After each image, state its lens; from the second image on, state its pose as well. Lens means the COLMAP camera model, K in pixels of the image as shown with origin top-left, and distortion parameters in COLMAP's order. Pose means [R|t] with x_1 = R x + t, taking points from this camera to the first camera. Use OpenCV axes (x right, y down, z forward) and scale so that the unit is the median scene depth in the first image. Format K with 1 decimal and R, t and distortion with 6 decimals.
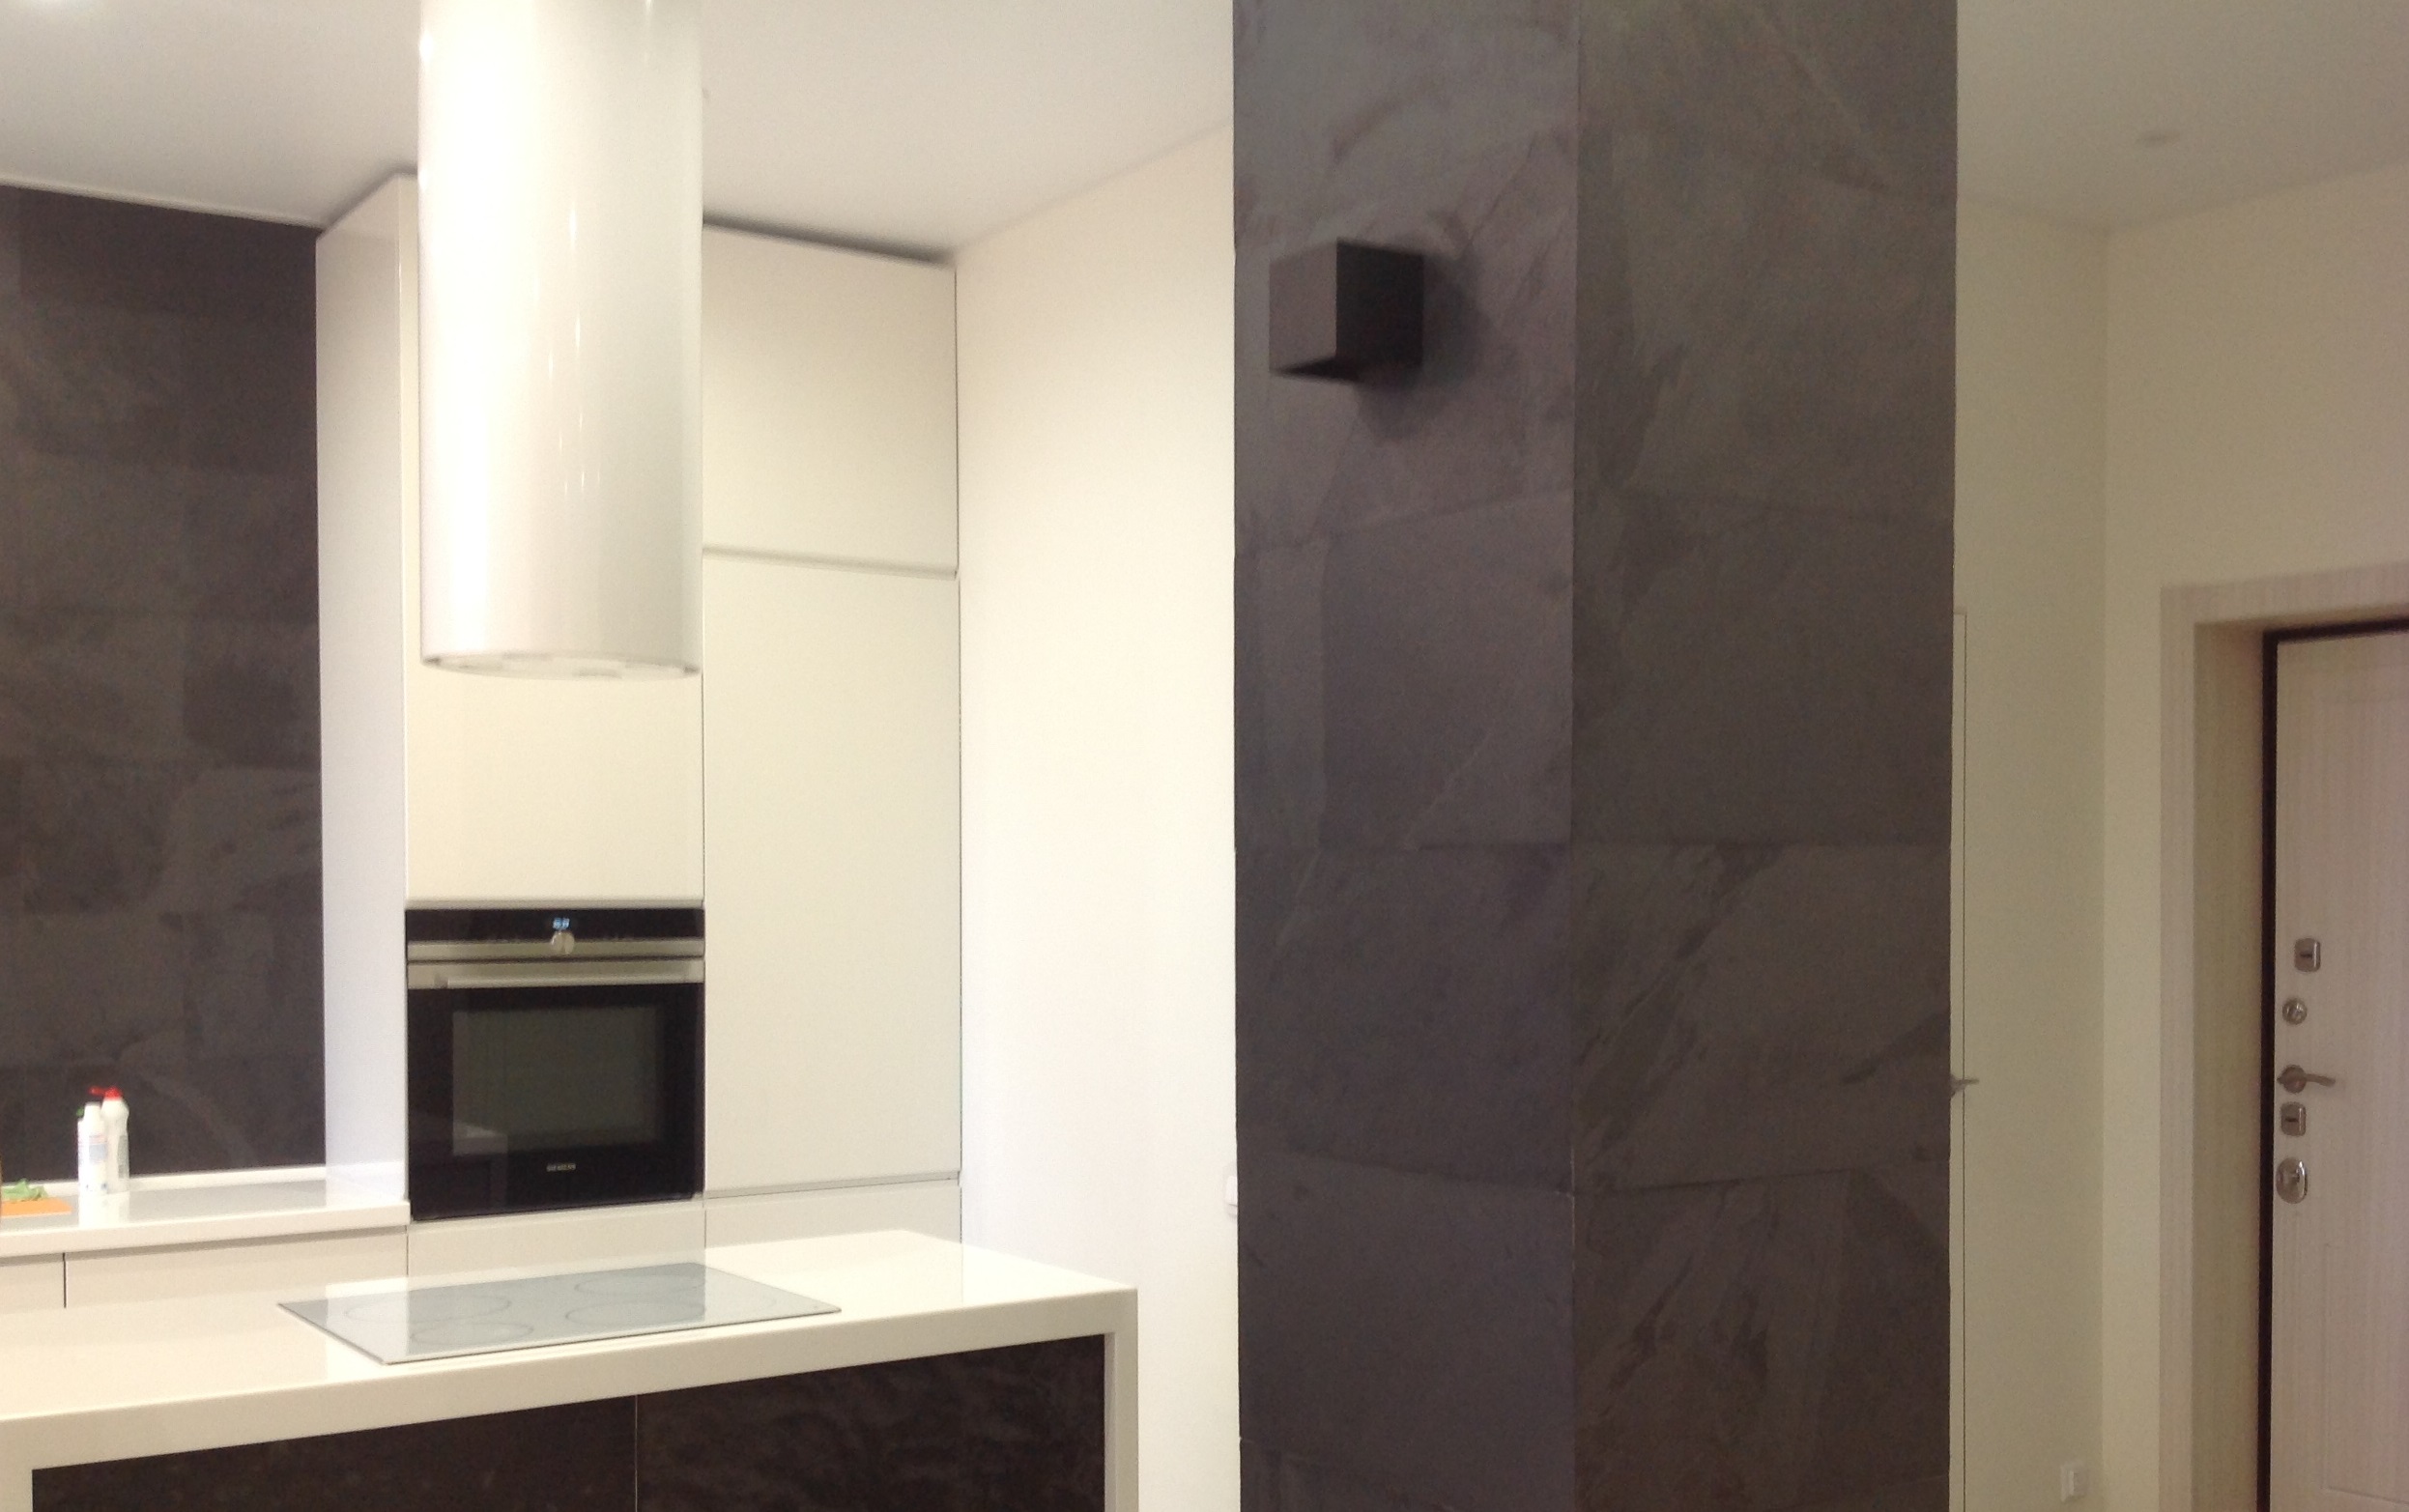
lens RADIAL K [[2417.6, 0, 1199.8], [0, 2417.6, 951.6], [0, 0, 1]] dist [0.146165, -0.406679]
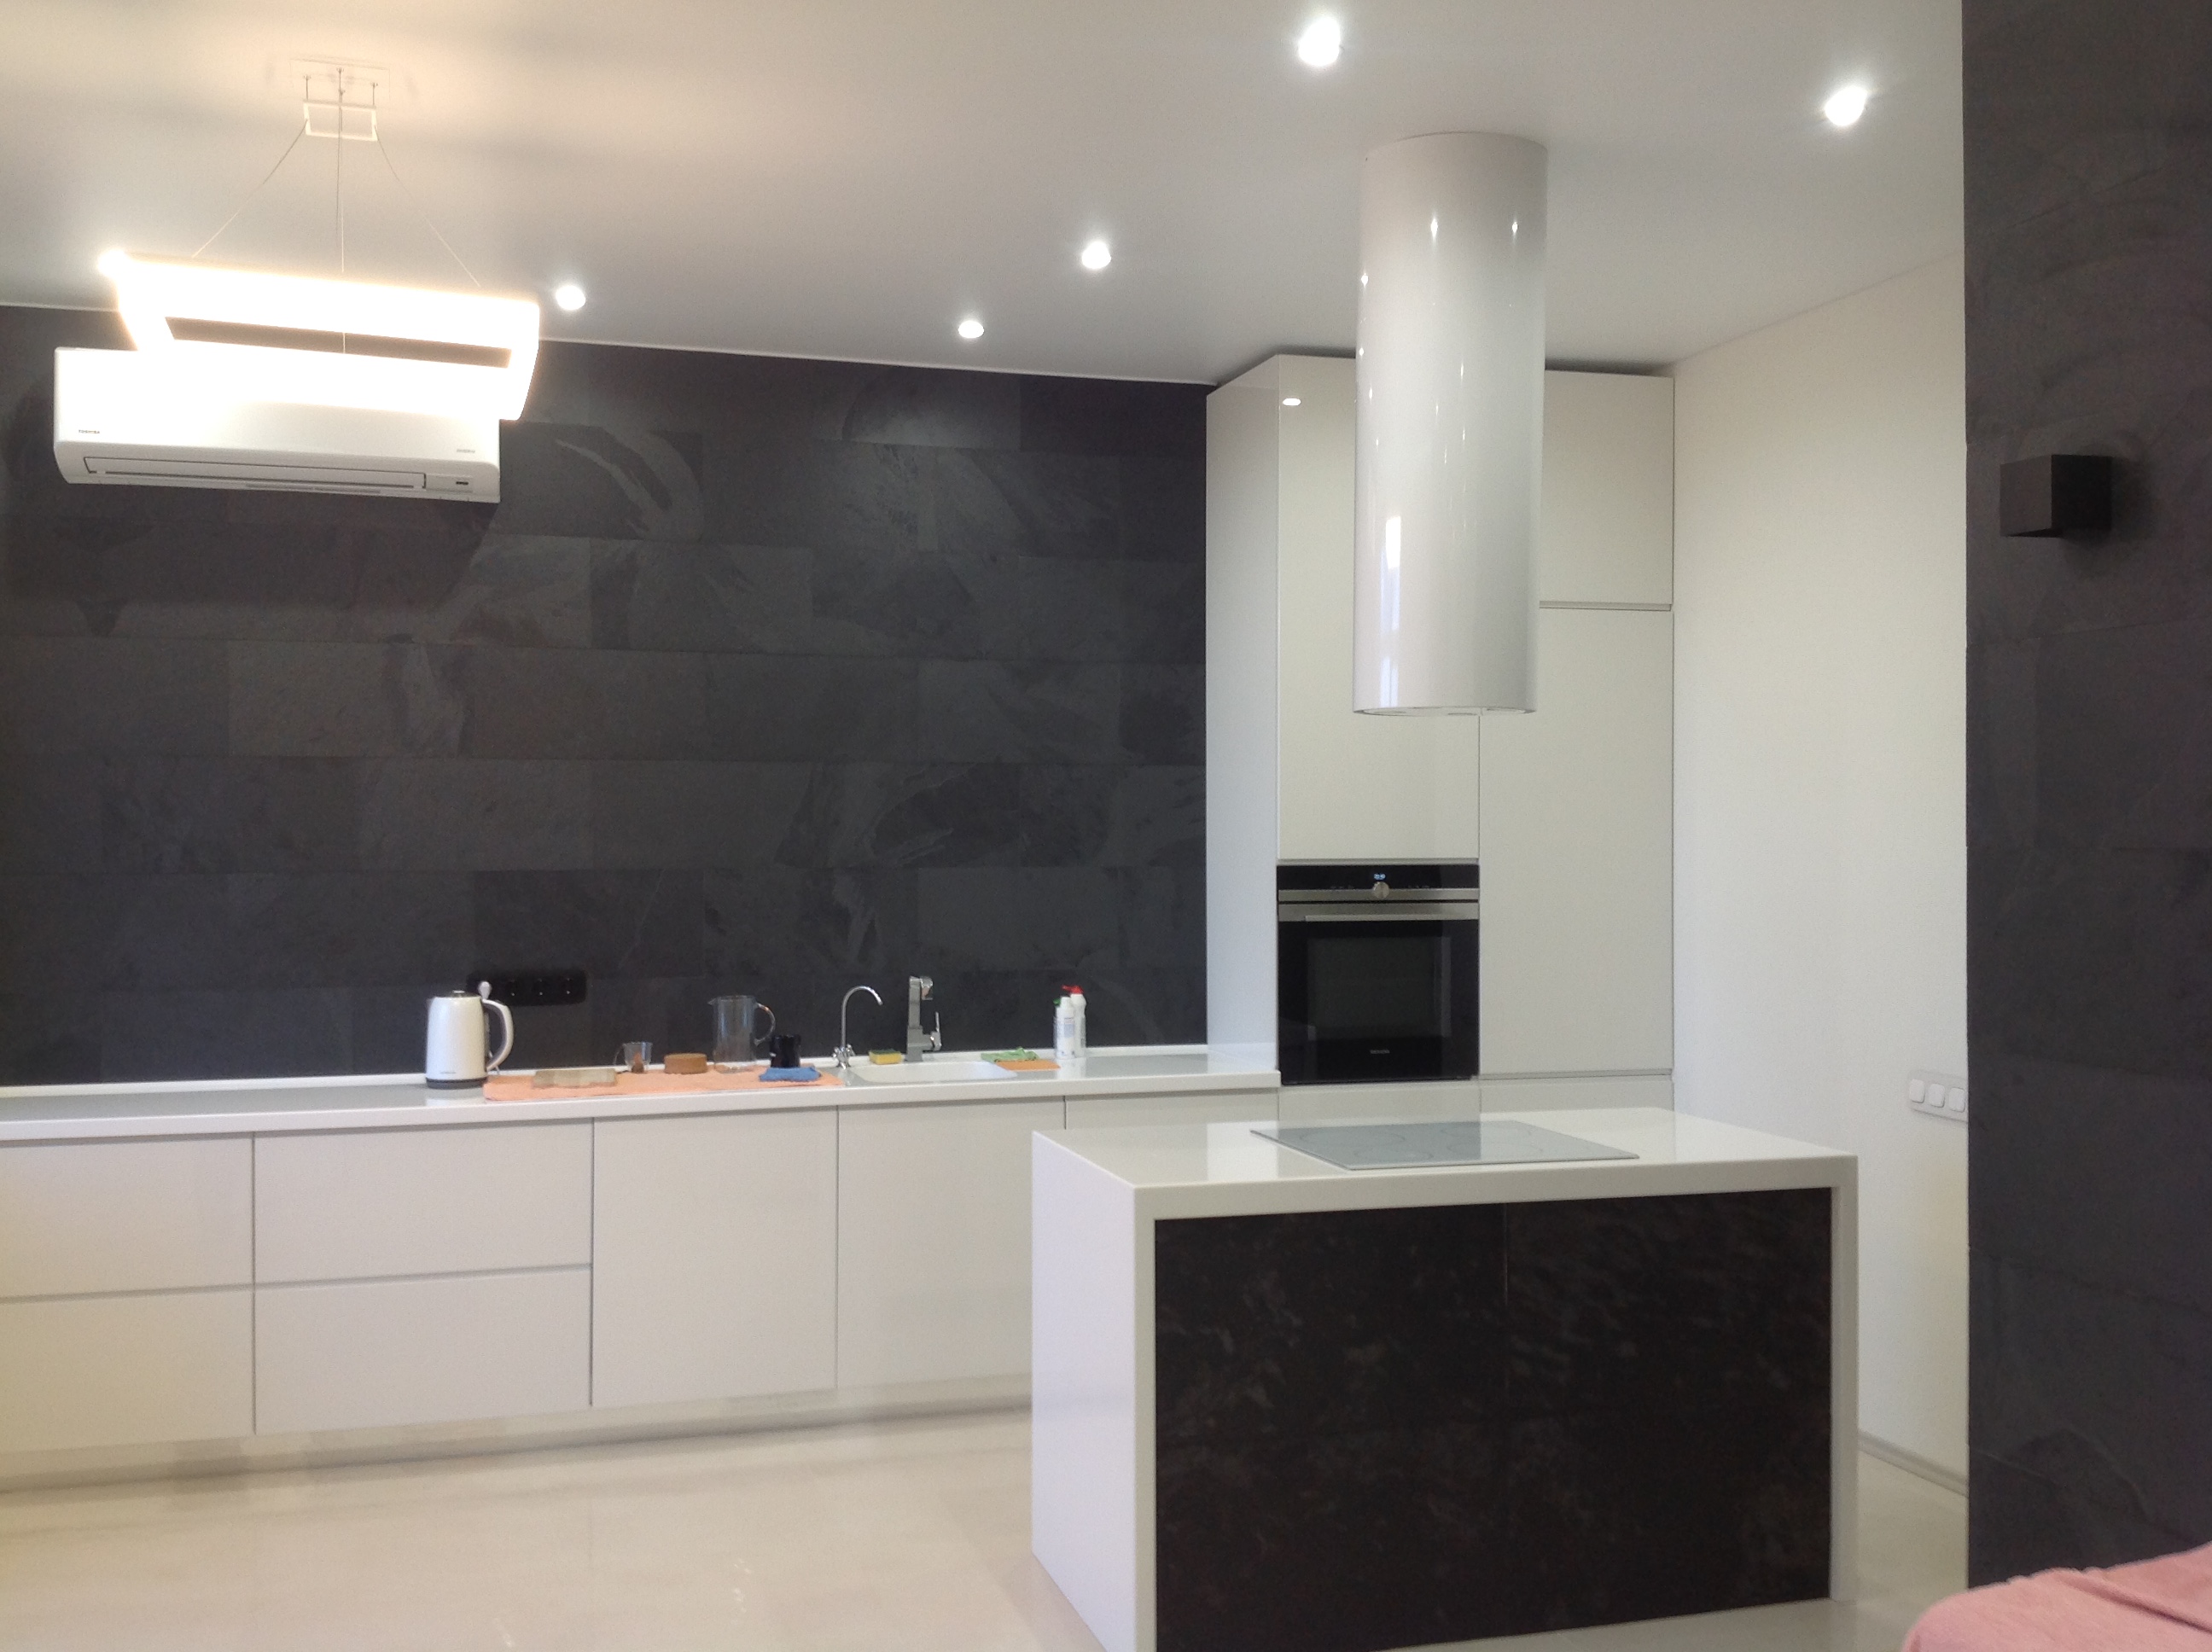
lens RADIAL K [[2142.5, 0, 1085.9], [0, 2142.5, 832.0], [0, 0, 1]] dist [0.233222, -0.604024]
pose [[0.952033, 0.002465, -0.305987, -0.045606], [-0.009484, 0.999725, -0.021456, -0.008861], [0.305850, 0.023329, 0.951794, -0.223406]]
